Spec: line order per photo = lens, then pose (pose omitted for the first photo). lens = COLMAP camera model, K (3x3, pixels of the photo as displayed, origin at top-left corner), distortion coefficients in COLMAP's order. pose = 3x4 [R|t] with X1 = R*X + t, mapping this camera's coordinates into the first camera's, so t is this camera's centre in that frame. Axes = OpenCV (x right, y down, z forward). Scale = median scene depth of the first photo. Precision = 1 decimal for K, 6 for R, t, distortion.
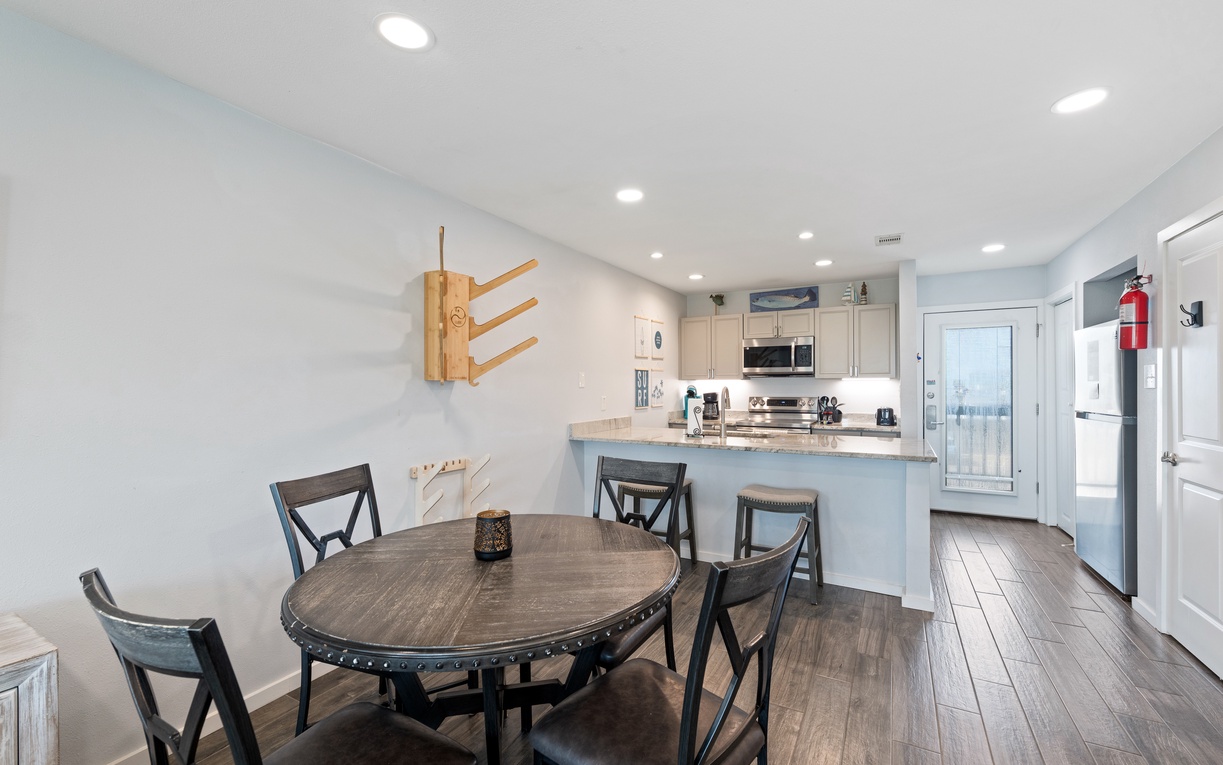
lens RADIAL K [[499.9, 0, 612.2], [0, 499.9, 385.1], [0, 0, 1]] dist [-0.000807, -0.000032]
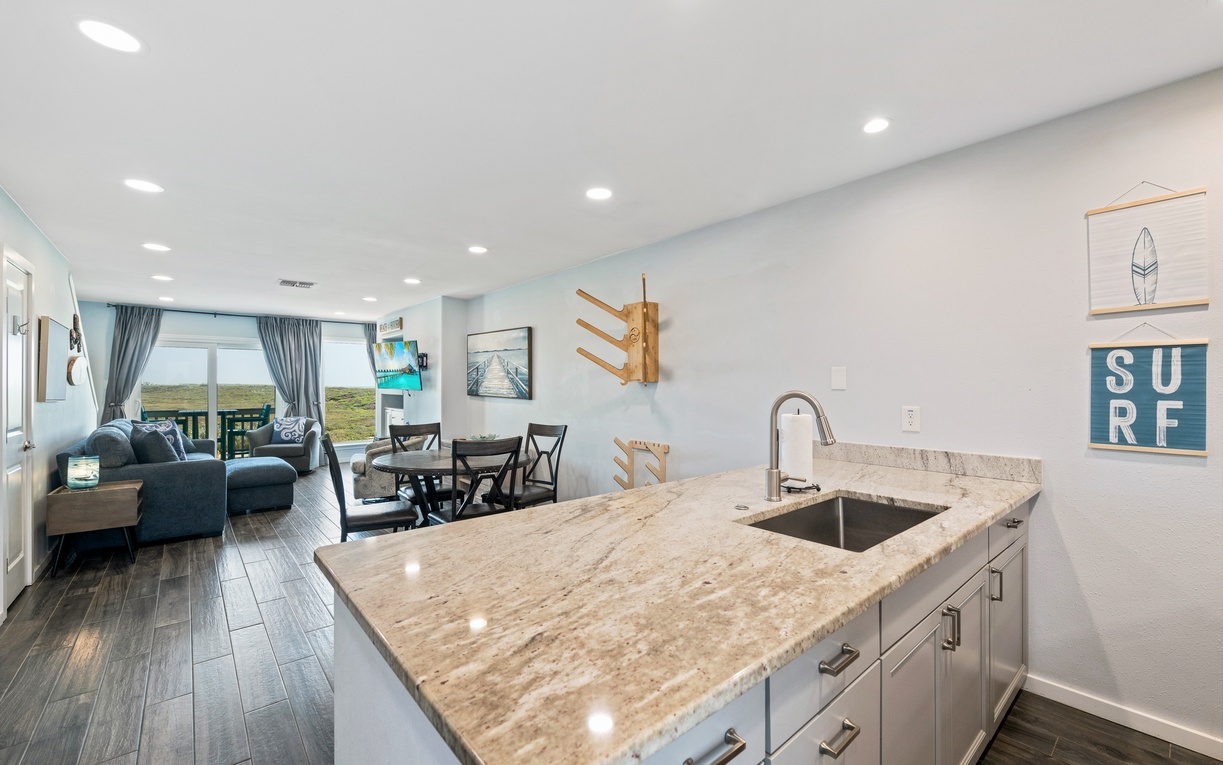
lens RADIAL K [[499.9, 0, 610.9], [0, 499.9, 381.6], [0, 0, 1]] dist [-0.000807, -0.000032]
pose [[-0.340255, -0.003731, -0.940326, 0.950447], [-0.000434, 0.999993, -0.003811, -0.004382], [0.940333, -0.000889, -0.340254, 1.346017]]
